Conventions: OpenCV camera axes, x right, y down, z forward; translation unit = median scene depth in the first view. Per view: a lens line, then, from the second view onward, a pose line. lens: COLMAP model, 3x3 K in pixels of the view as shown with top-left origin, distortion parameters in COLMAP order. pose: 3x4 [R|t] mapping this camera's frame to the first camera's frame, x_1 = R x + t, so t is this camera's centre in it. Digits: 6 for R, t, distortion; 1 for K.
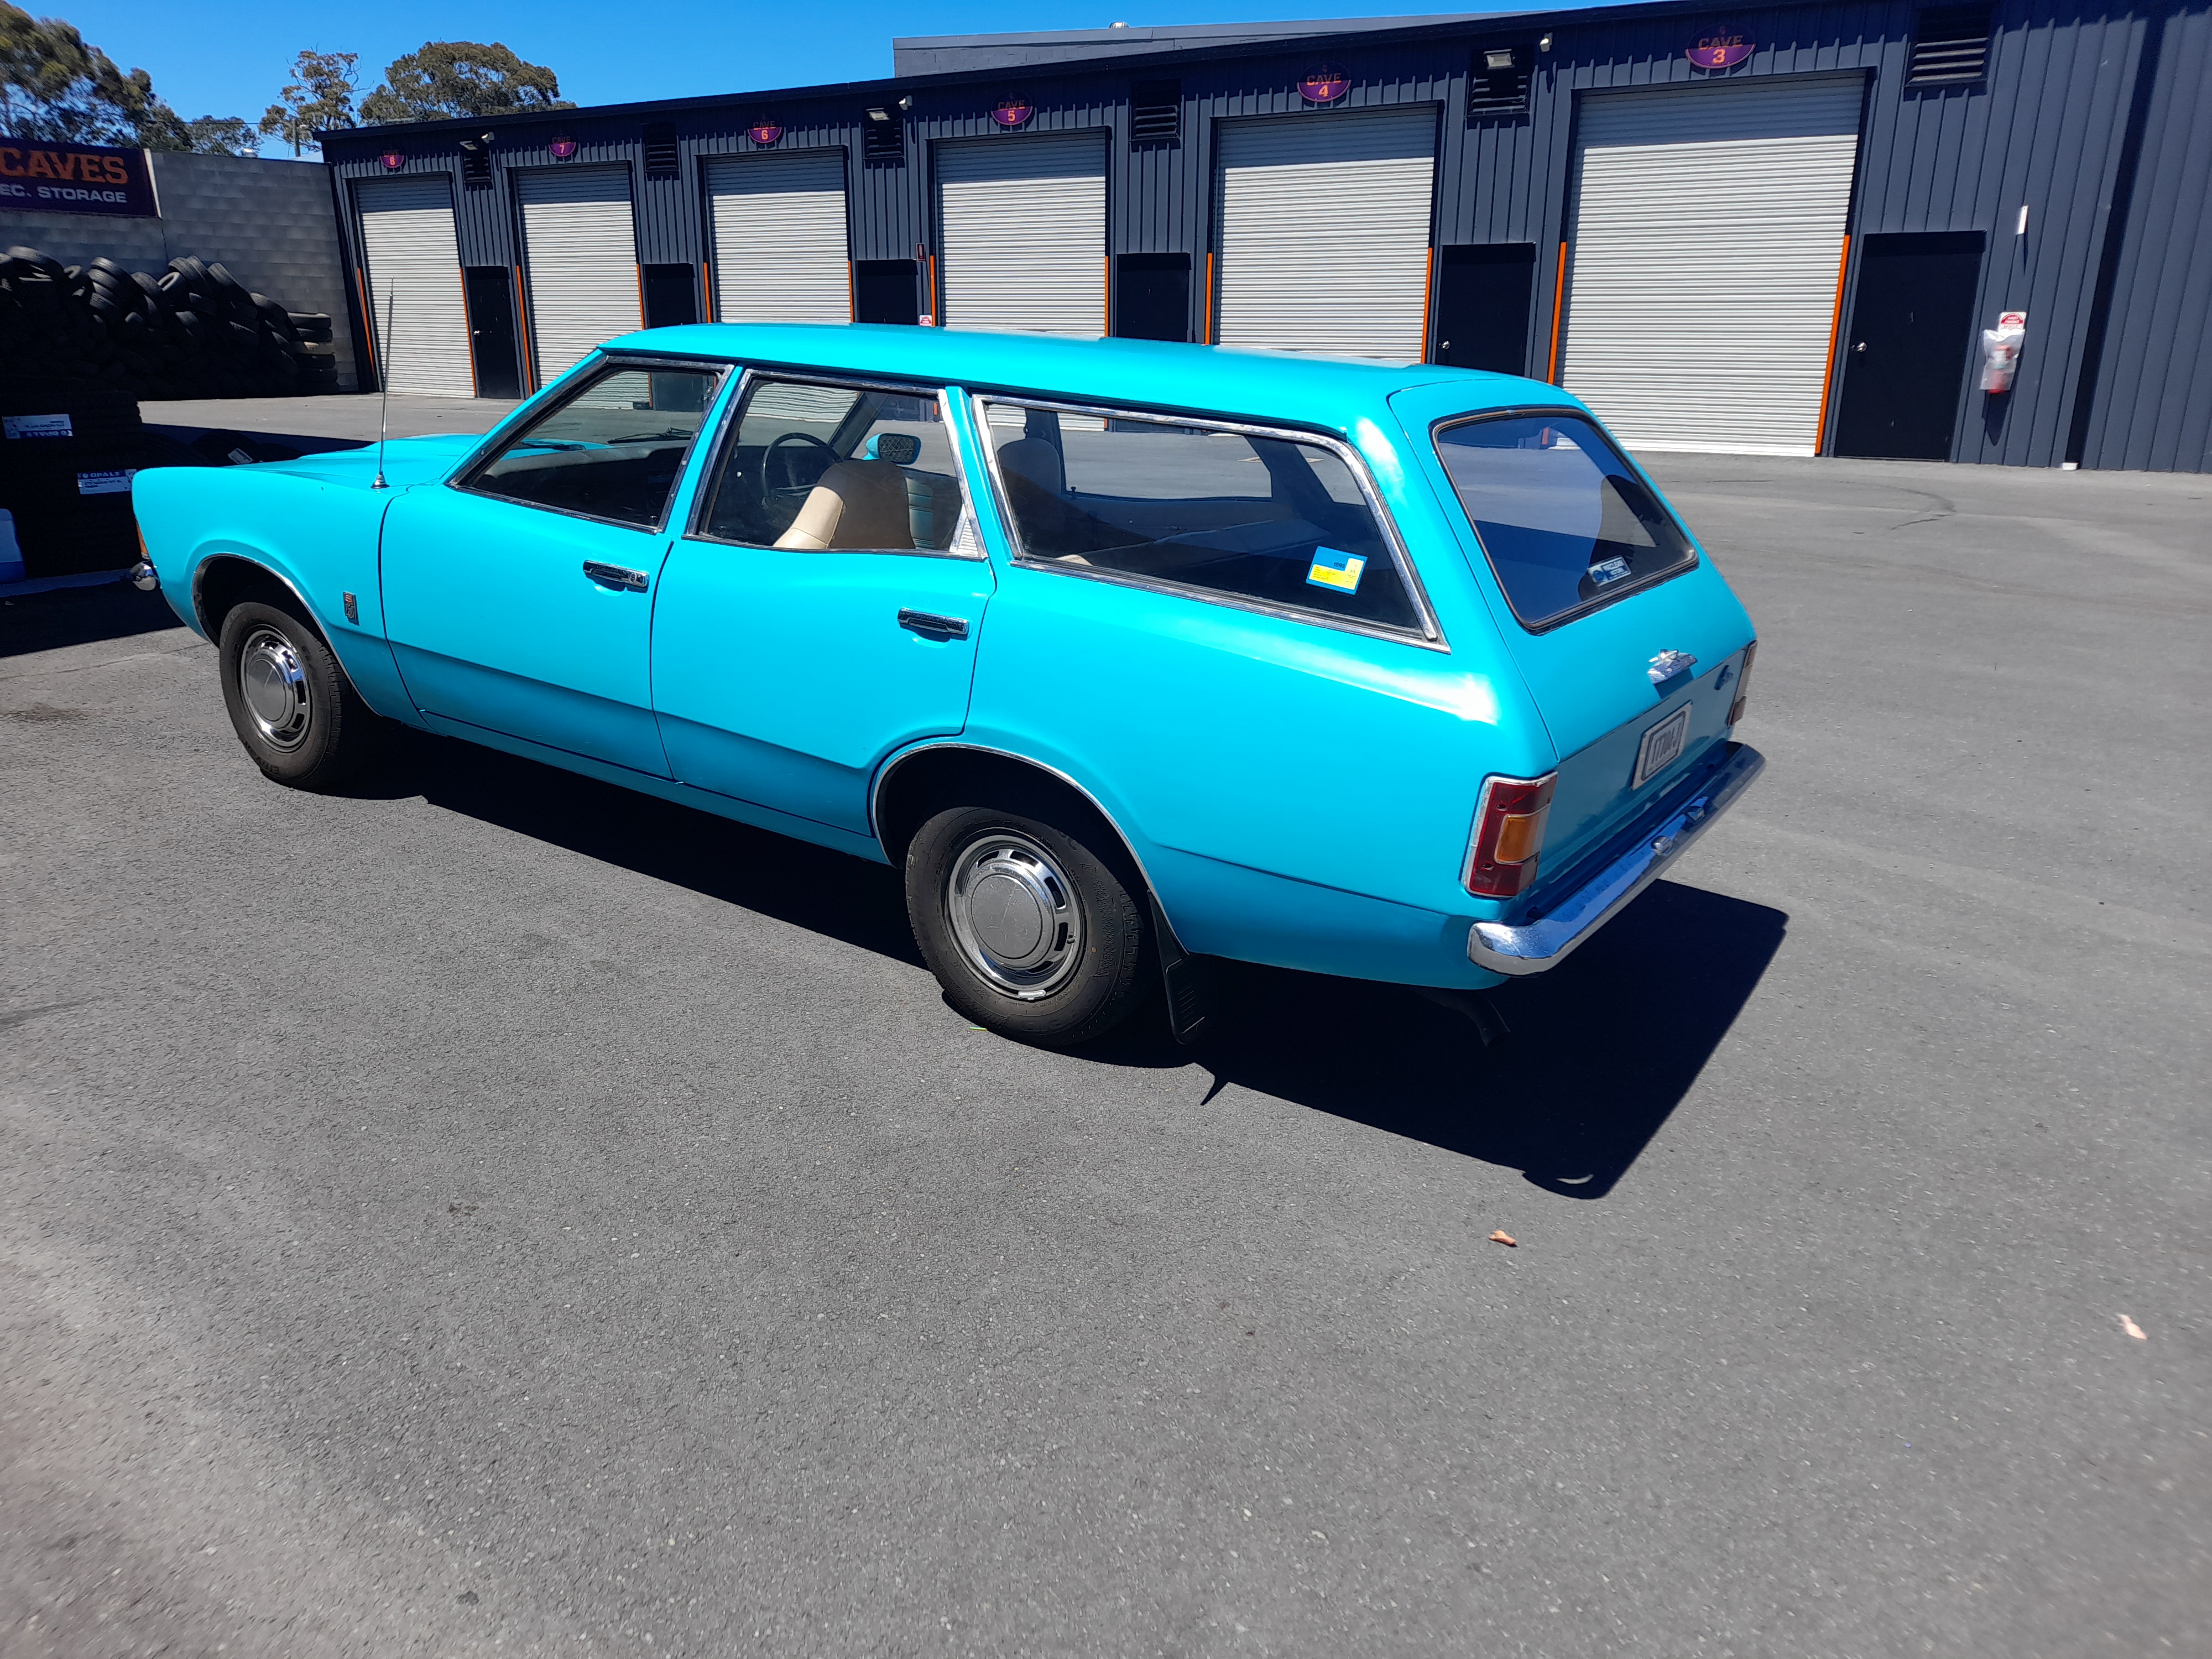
lens RADIAL K [[1625.6, 0, 1106.0], [0, 1625.6, 829.5], [0, 0, 1]] dist [0.046834, -0.036368]
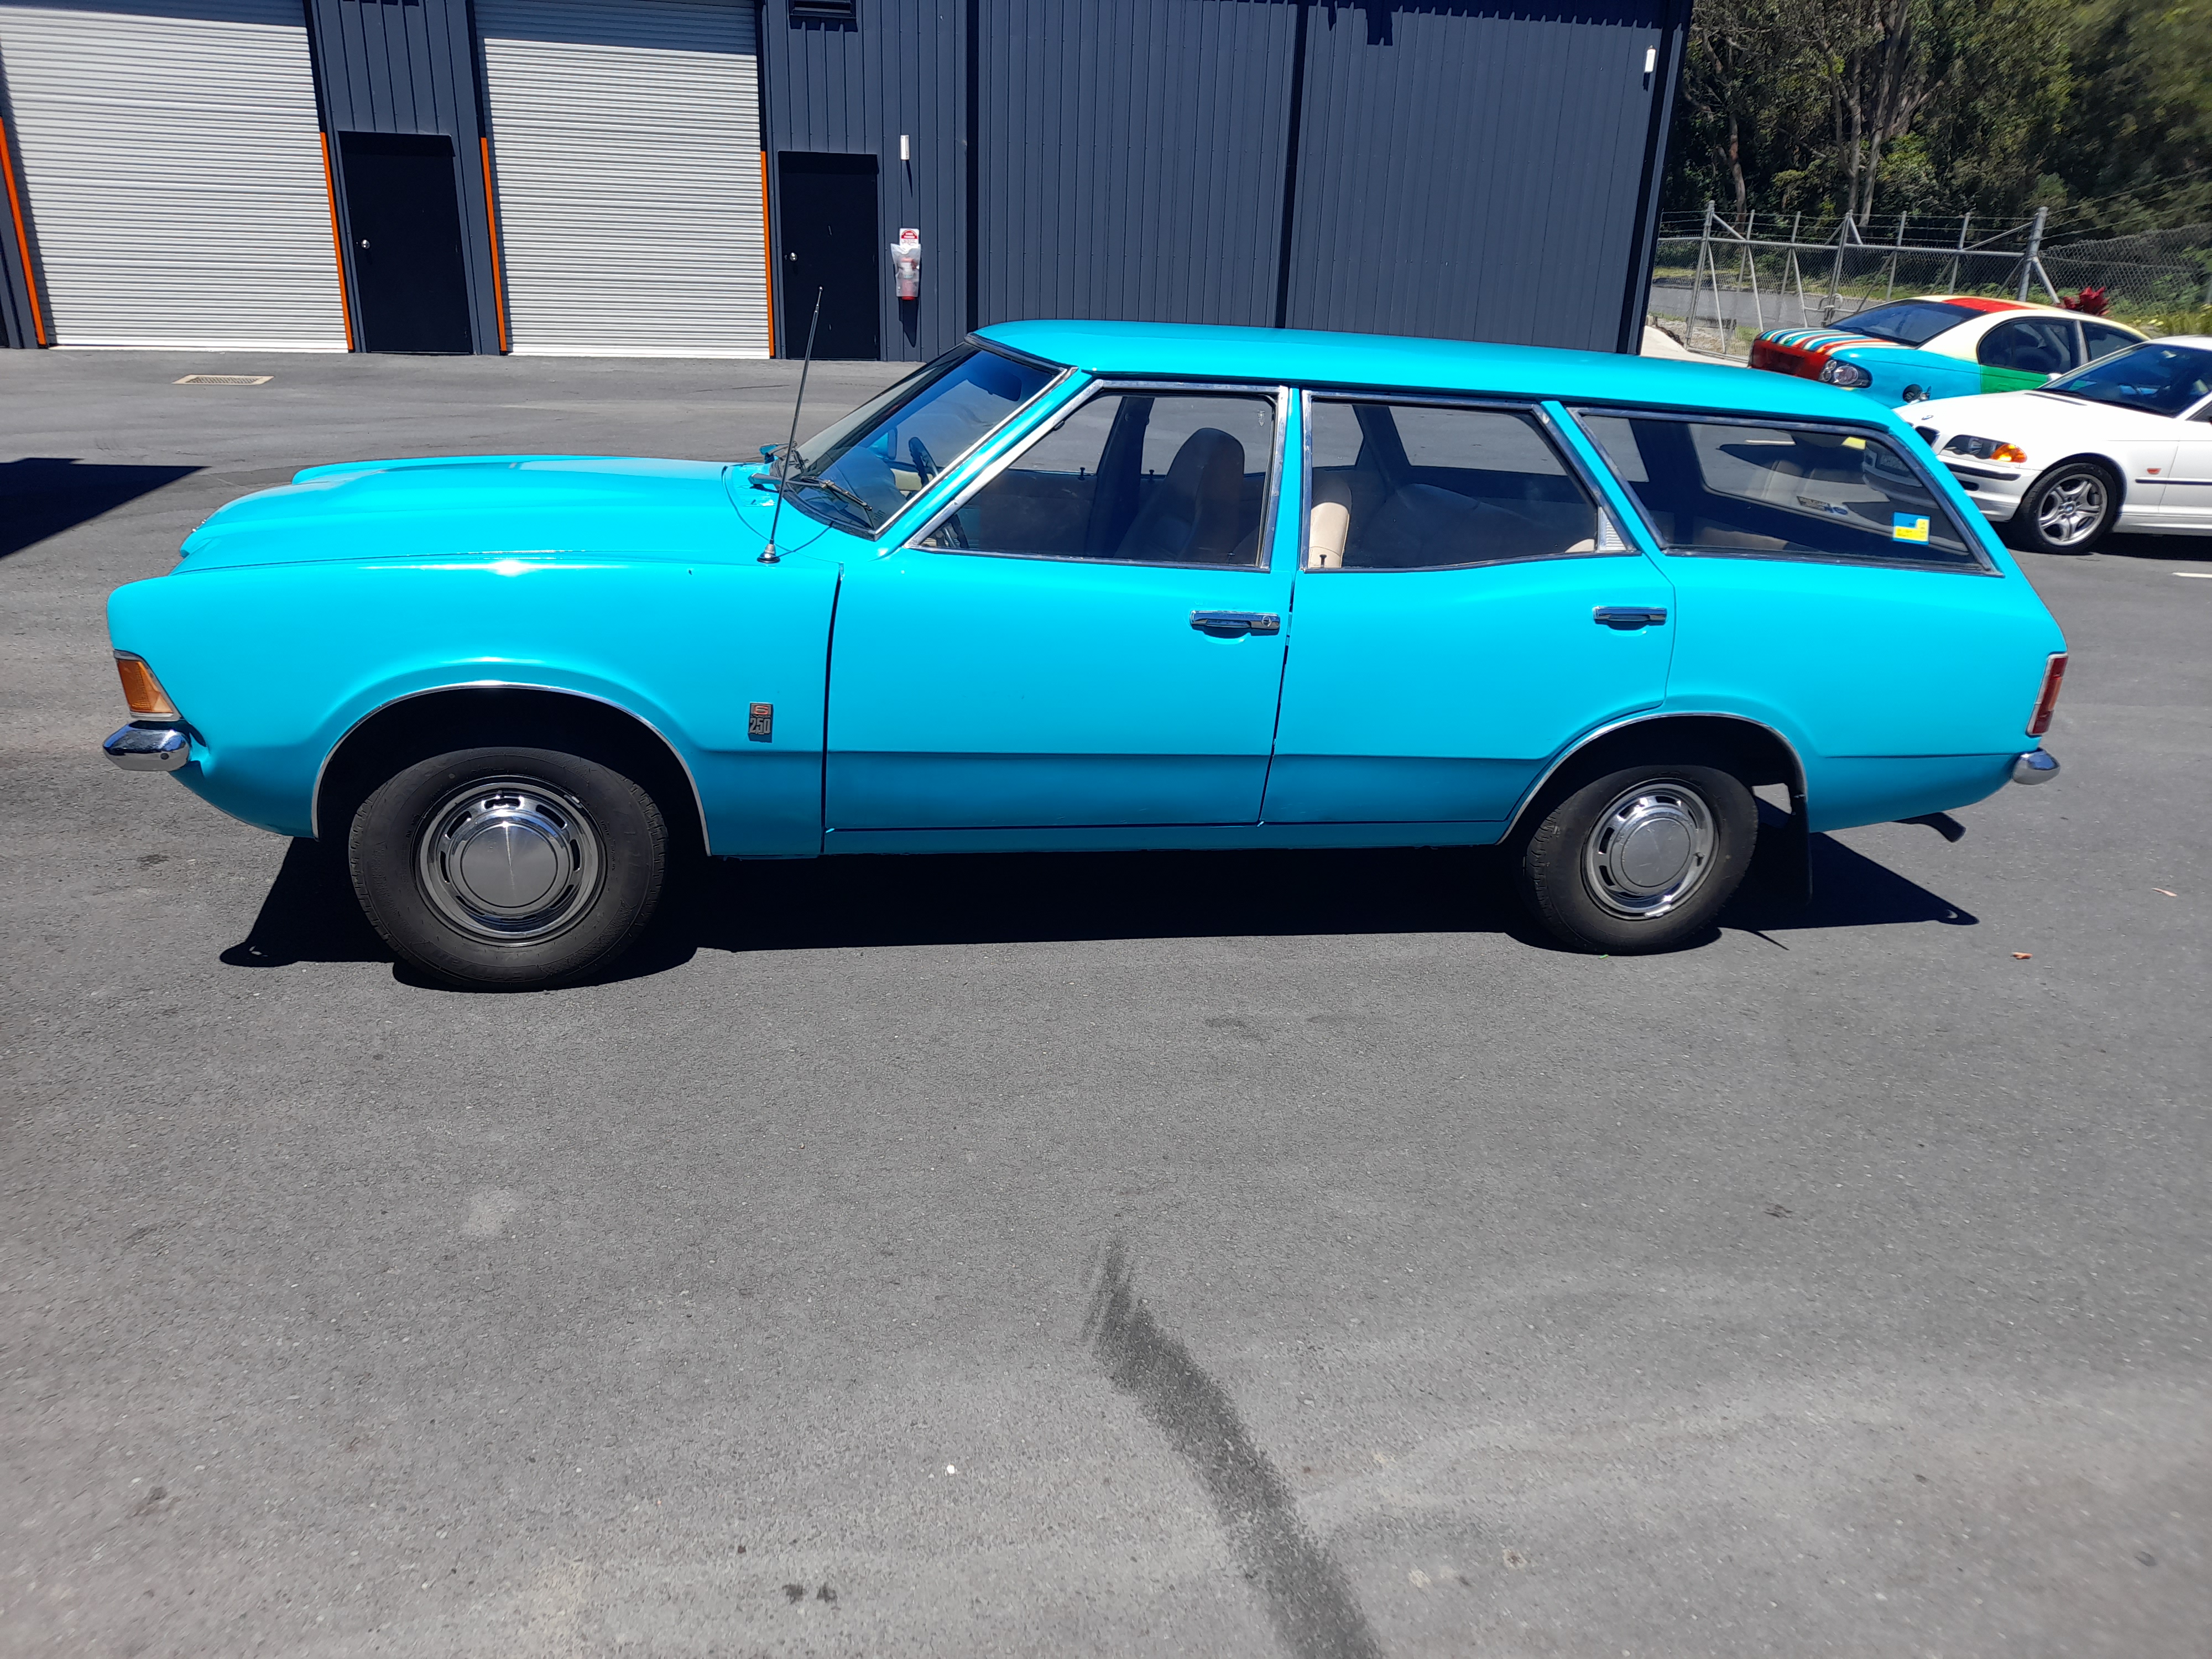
lens RADIAL K [[1617.4, 0, 1106.0], [0, 1617.4, 829.5], [0, 0, 1]] dist [0.029672, -0.006472]
pose [[0.675414, -0.245558, 0.695354, -0.888756], [0.194595, 0.968857, 0.153129, -0.170906], [-0.711301, 0.031887, 0.702164, 0.353764]]
